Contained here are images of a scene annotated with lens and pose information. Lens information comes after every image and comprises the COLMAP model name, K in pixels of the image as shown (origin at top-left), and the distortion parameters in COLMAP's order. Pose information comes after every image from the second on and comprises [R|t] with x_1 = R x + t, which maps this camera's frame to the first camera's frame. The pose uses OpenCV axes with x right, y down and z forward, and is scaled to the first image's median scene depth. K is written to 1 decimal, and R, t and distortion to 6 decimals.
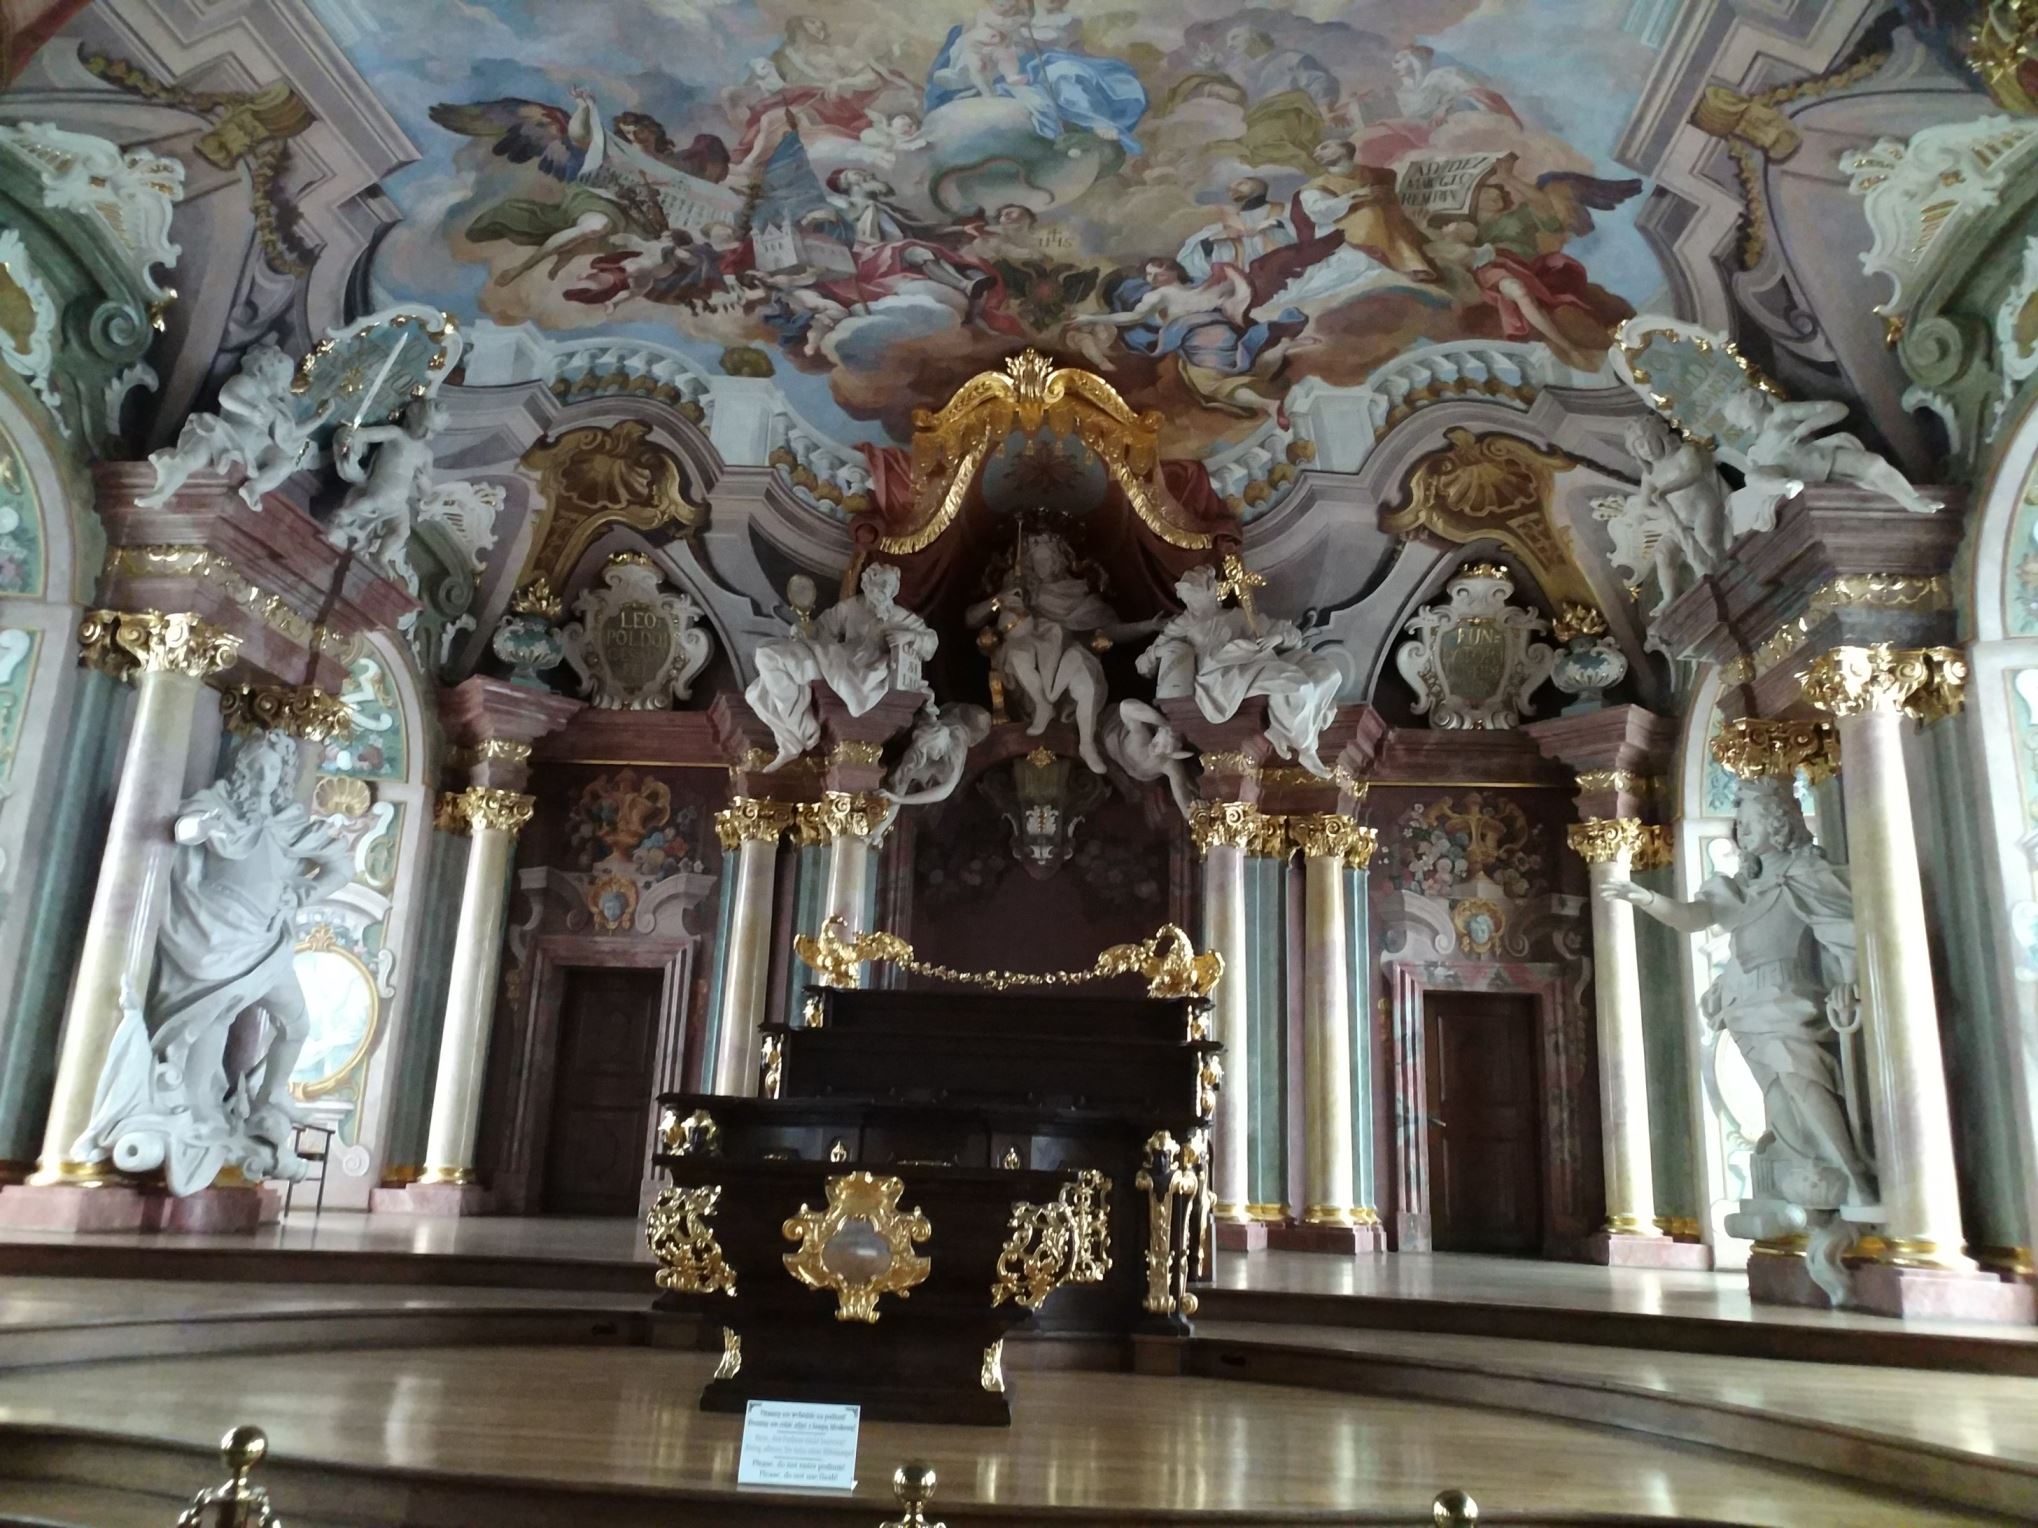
lens RADIAL K [[1513.5, 0, 1026.3], [0, 1513.5, 754.4], [0, 0, 1]] dist [0.085672, -0.165686]
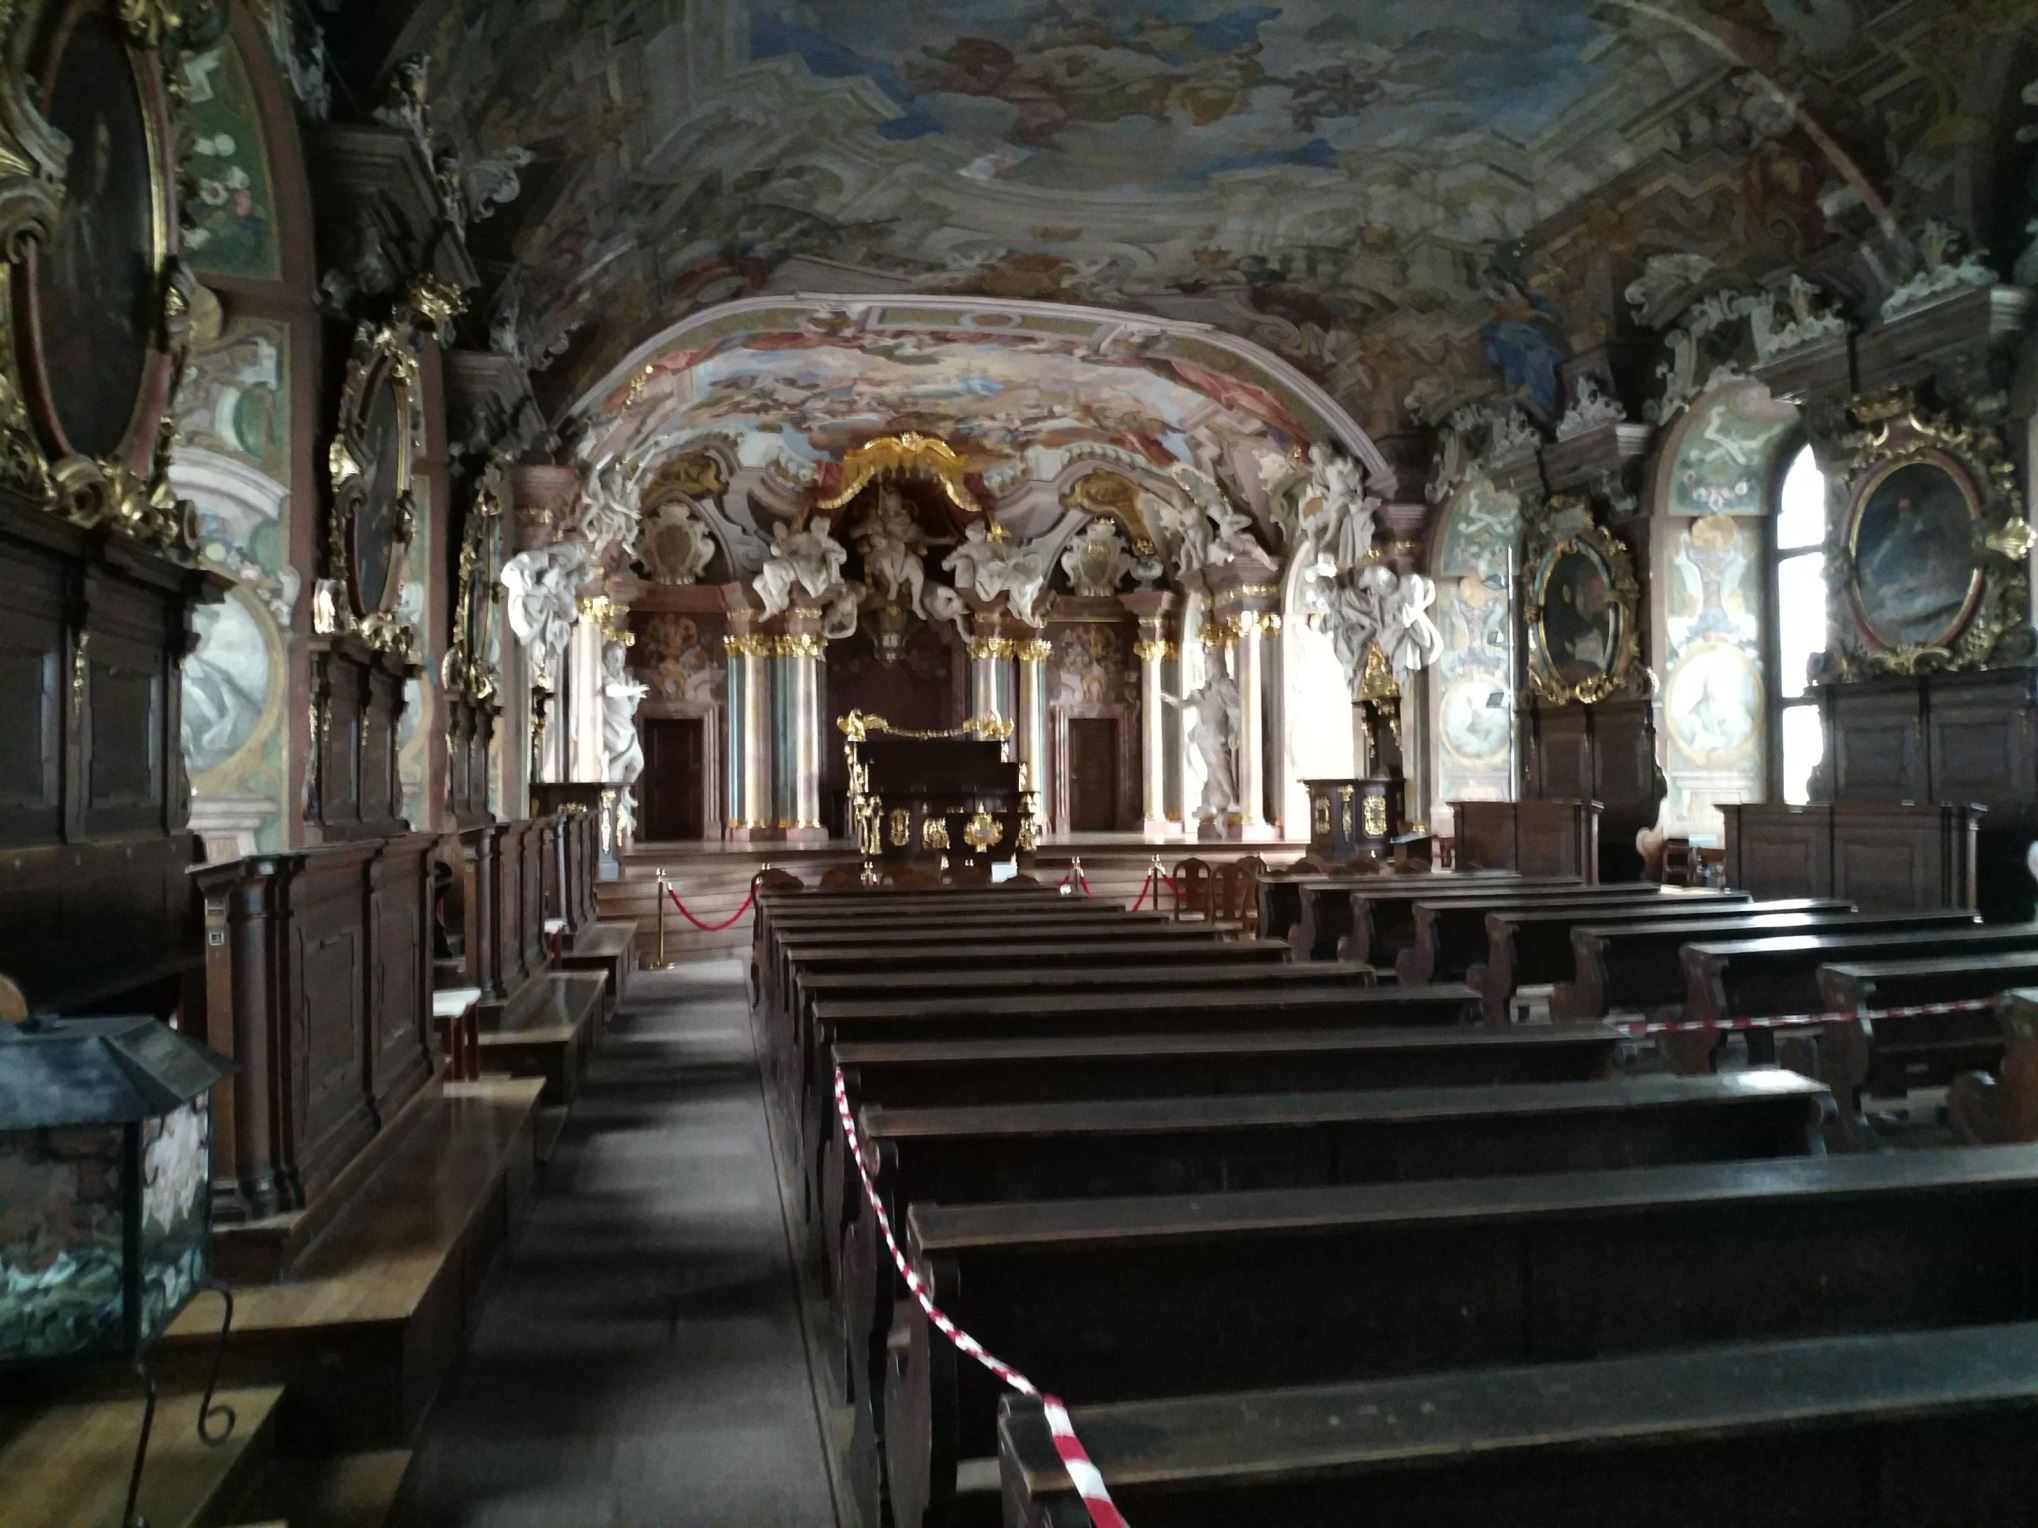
lens RADIAL K [[1513.5, 0, 1026.3], [0, 1513.5, 754.4], [0, 0, 1]] dist [0.085672, -0.165686]
pose [[0.949906, -0.041402, 0.309781, -0.510312], [-0.035582, 0.970416, 0.238803, -0.336024], [-0.310503, -0.237863, 0.920331, -1.069231]]
